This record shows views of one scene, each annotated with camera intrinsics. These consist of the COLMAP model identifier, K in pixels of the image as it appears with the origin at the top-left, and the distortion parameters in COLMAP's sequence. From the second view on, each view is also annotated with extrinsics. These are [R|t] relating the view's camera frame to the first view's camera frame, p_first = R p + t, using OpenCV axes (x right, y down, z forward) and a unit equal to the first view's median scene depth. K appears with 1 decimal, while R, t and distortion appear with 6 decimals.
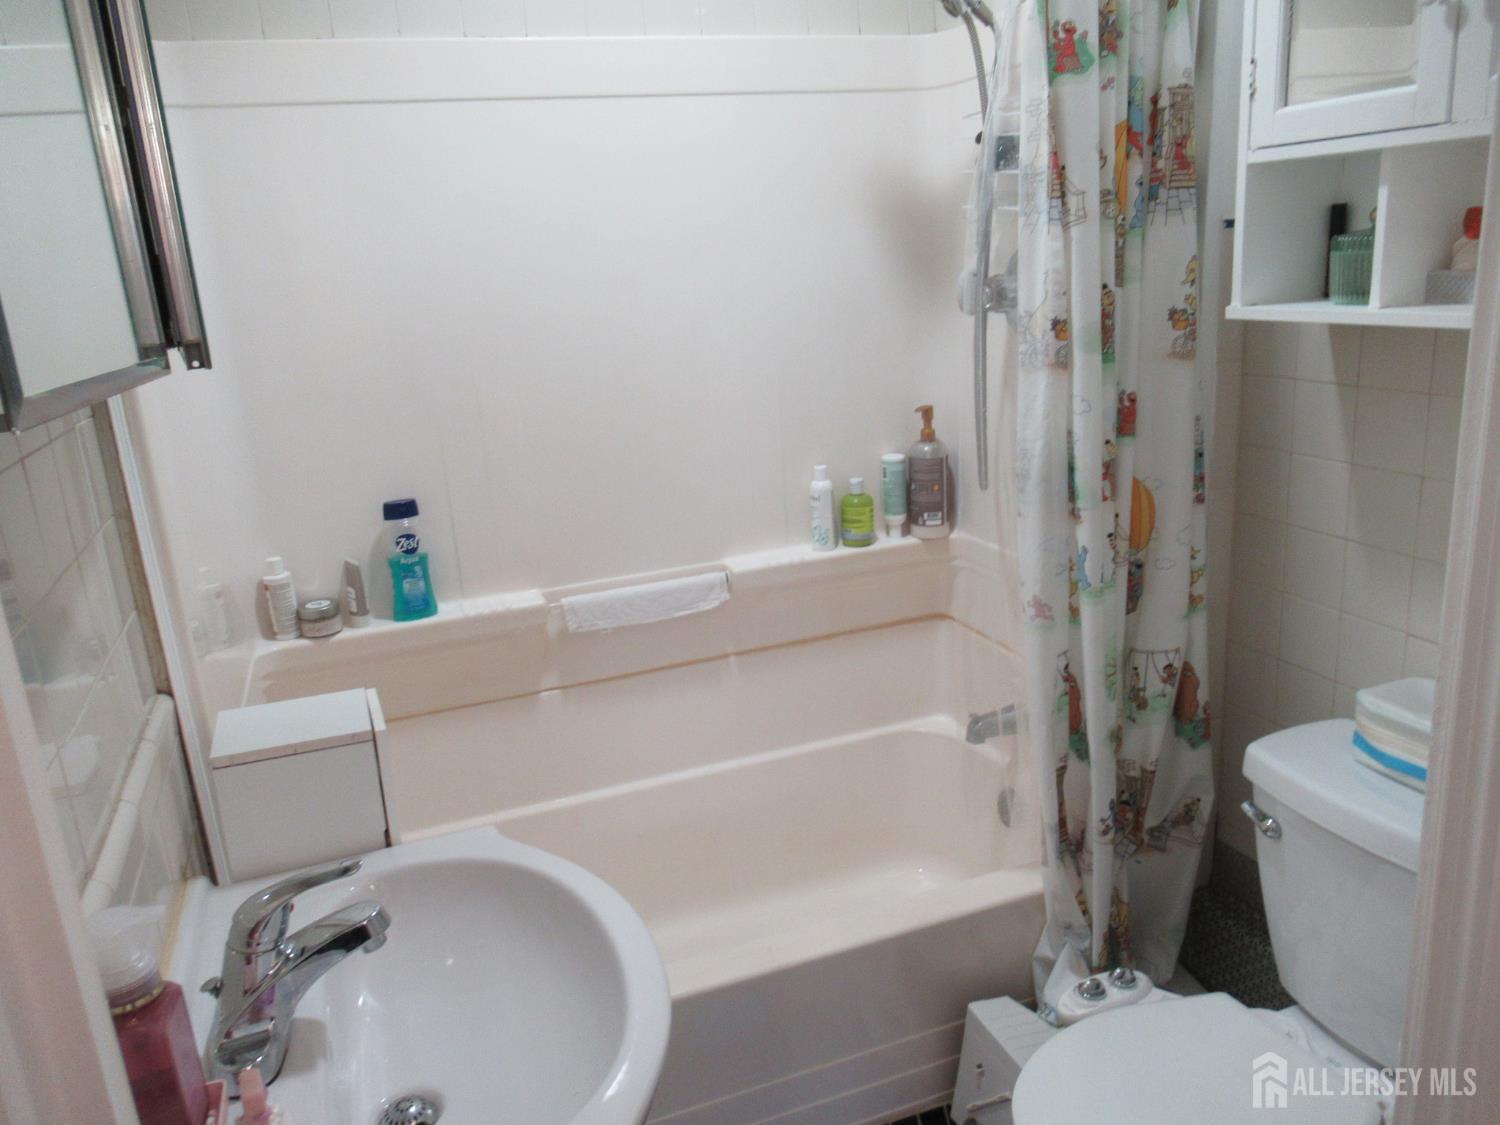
lens RADIAL K [[1116.1, 0, 746.1], [0, 1116.1, 562.8], [0, 0, 1]] dist [-0.006279, 0.006962]
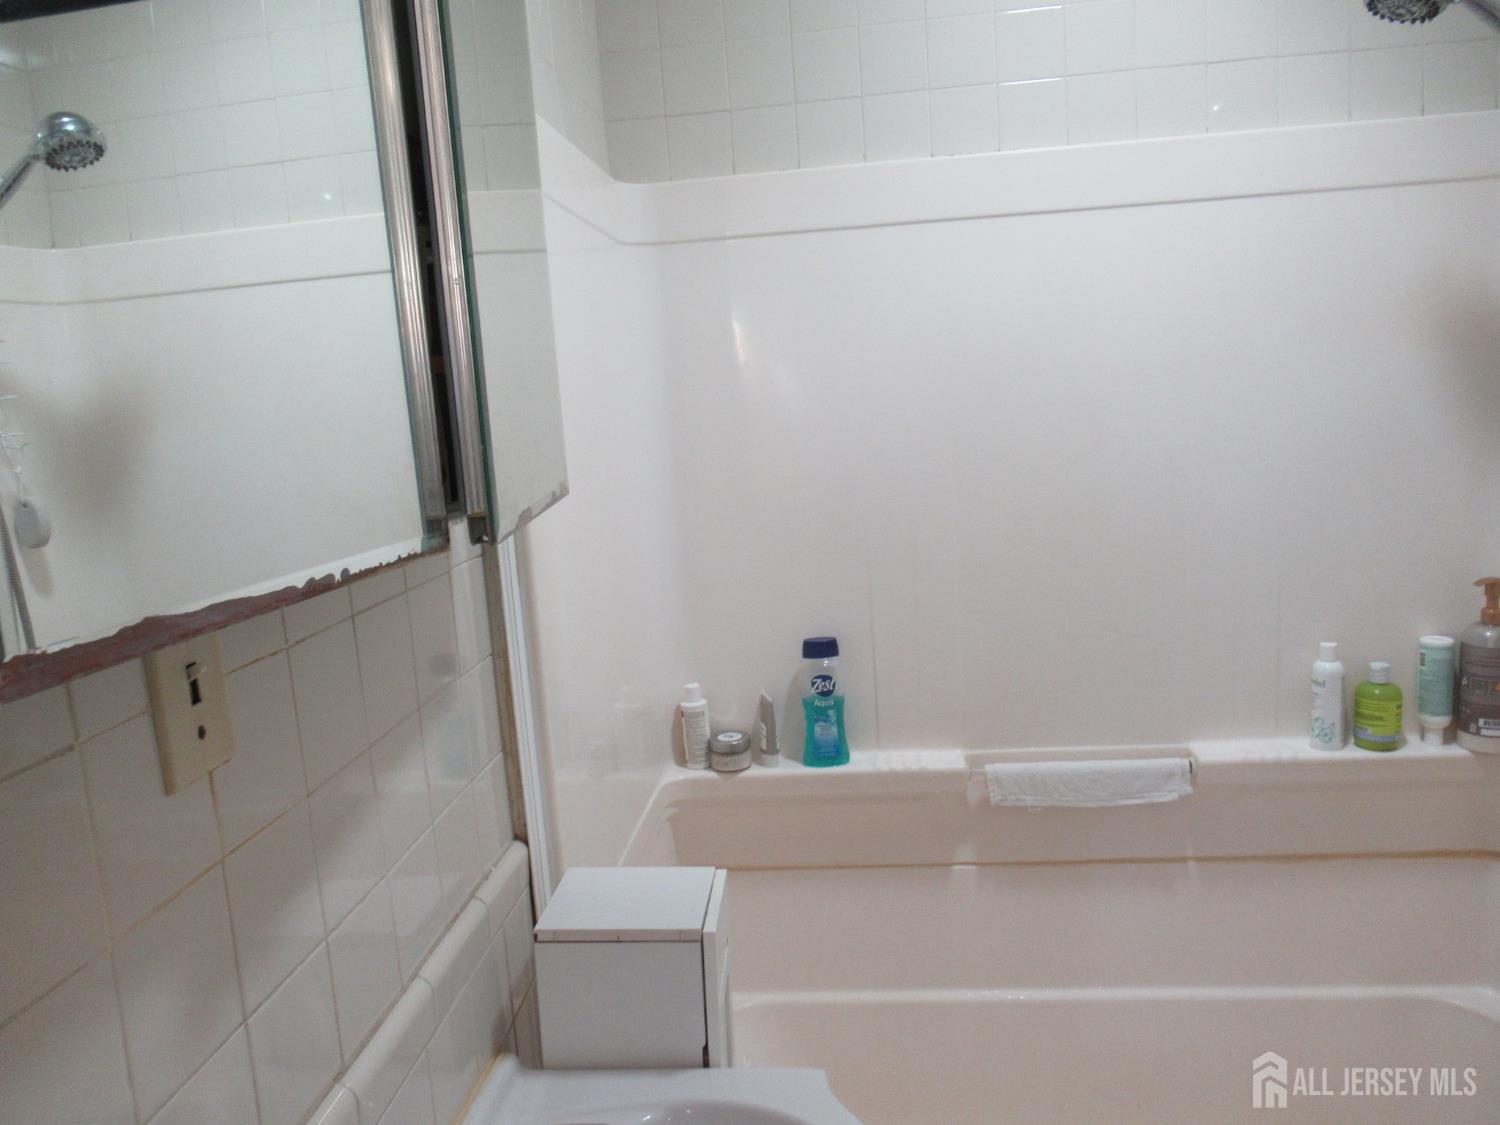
lens RADIAL K [[1116.1, 0, 751.5], [0, 1116.1, 561.0], [0, 0, 1]] dist [-0.006279, 0.006962]
pose [[0.902468, 0.075220, -0.424138, 0.029053], [-0.113899, 0.991261, -0.066552, -0.047571], [0.415426, 0.108370, 0.903149, 0.109415]]
